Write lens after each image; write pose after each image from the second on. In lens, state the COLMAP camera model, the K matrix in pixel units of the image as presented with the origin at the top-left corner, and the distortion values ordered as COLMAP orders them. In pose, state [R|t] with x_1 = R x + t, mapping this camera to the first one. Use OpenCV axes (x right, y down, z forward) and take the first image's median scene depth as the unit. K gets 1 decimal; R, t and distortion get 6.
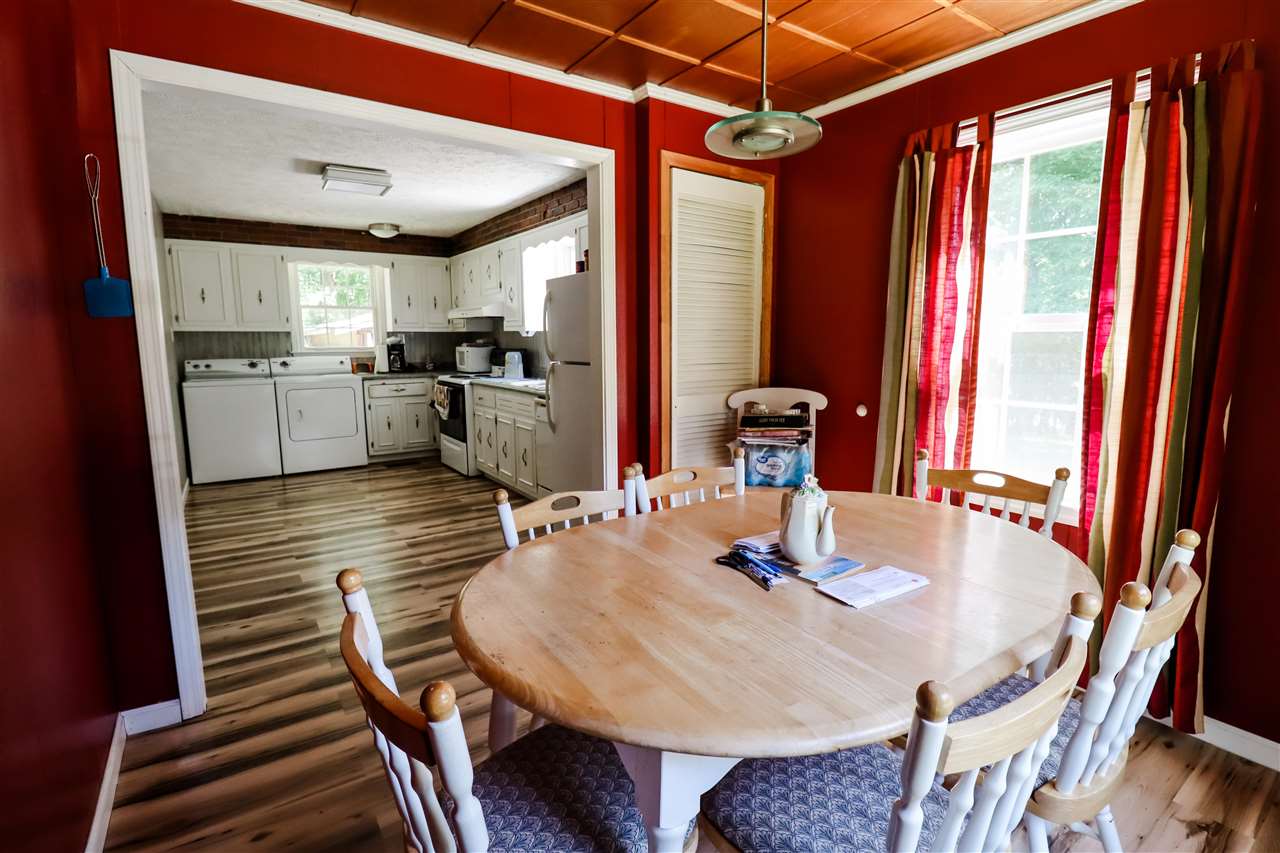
lens RADIAL K [[599.9, 0, 637.3], [0, 599.9, 422.7], [0, 0, 1]] dist [-0.017655, -0.004707]
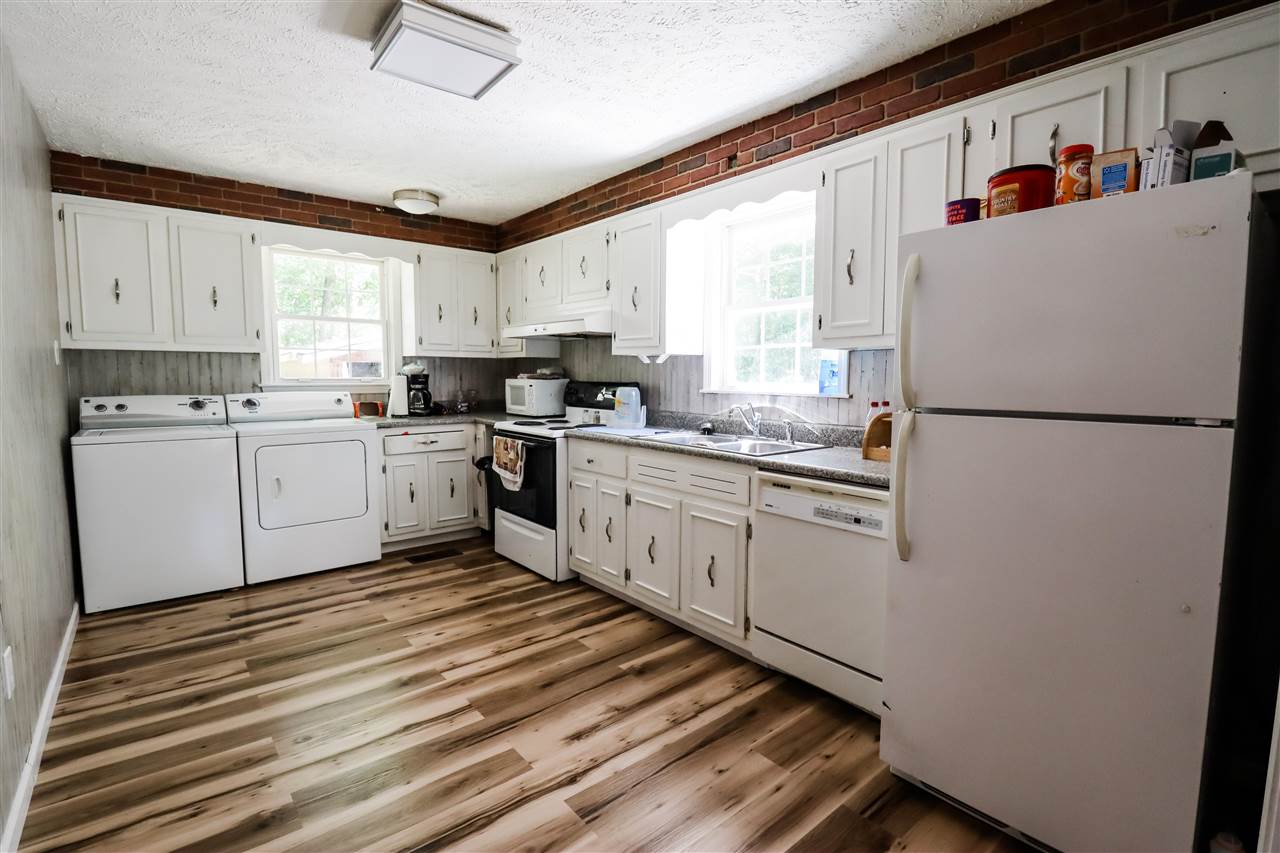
lens RADIAL K [[599.9, 0, 646.7], [0, 599.9, 424.4], [0, 0, 1]] dist [-0.017655, -0.004707]
pose [[0.995264, -0.000364, 0.097205, -0.234617], [0.005762, 0.998455, -0.055261, -0.038902], [-0.097034, 0.055559, 0.993729, 0.332381]]
